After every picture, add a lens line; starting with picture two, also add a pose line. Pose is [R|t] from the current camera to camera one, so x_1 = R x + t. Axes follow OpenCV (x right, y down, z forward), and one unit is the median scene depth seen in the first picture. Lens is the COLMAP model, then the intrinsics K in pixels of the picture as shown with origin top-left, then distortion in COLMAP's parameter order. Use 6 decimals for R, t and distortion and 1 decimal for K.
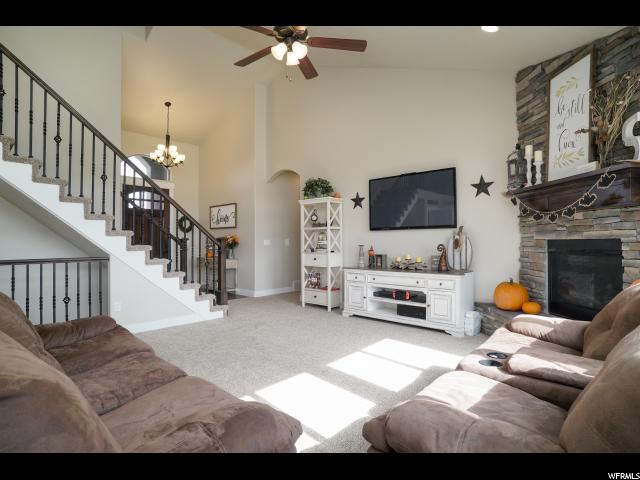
lens RADIAL K [[340.2, 0, 316.0], [0, 340.2, 239.4], [0, 0, 1]] dist [-0.063185, 0.031366]
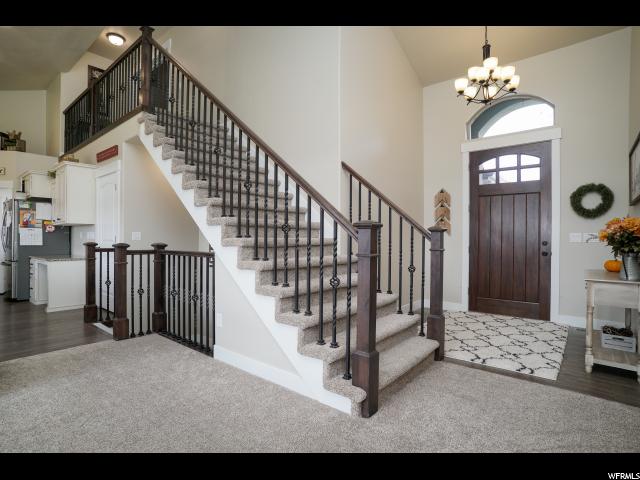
lens RADIAL K [[340.2, 0, 316.0], [0, 340.2, 239.4], [0, 0, 1]] dist [-0.063185, 0.031366]
pose [[0.042977, 0.008735, -0.999038, 0.154854], [-0.000652, 0.999962, 0.008715, 0.013920], [0.999076, 0.000277, 0.042981, 1.073001]]
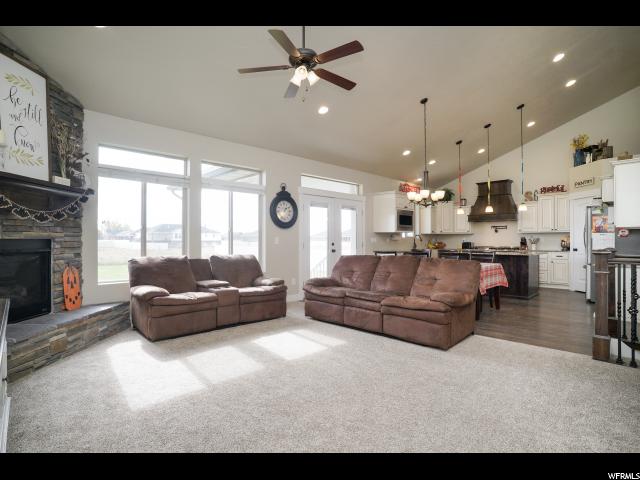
lens RADIAL K [[340.2, 0, 316.0], [0, 340.2, 239.4], [0, 0, 1]] dist [-0.063185, 0.031366]
pose [[-0.998914, 0.006858, 0.046075, -0.107388], [0.006511, 0.999949, -0.007665, 0.009415], [-0.046125, -0.007357, -0.998909, 1.372972]]
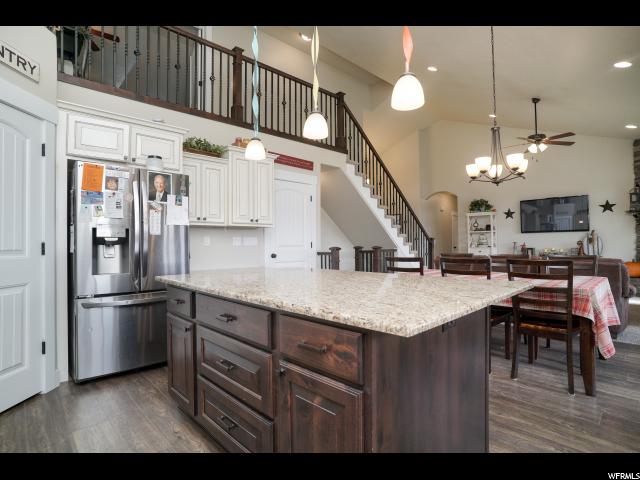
lens RADIAL K [[334.1, 0, 320.0], [0, 334.1, 240.0], [0, 0, 1]] dist [-0.069580, 0.038561]
pose [[0.997987, -0.004693, -0.063244, -0.821895], [0.004409, 0.999980, -0.004631, 0.011761], [0.063264, 0.004343, 0.997987, -0.698182]]
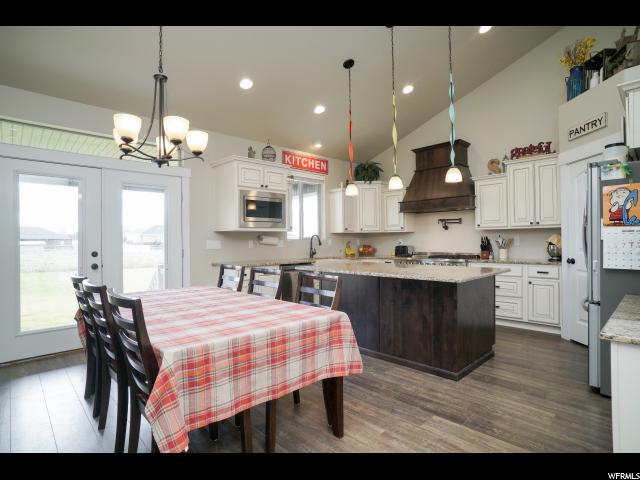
lens RADIAL K [[340.2, 0, 316.0], [0, 340.2, 239.4], [0, 0, 1]] dist [-0.063185, 0.031366]
pose [[-0.997037, 0.015206, 0.075401, -0.729195], [0.014592, 0.999856, -0.008688, -0.001123], [-0.075522, -0.007562, -0.997115, 0.567950]]
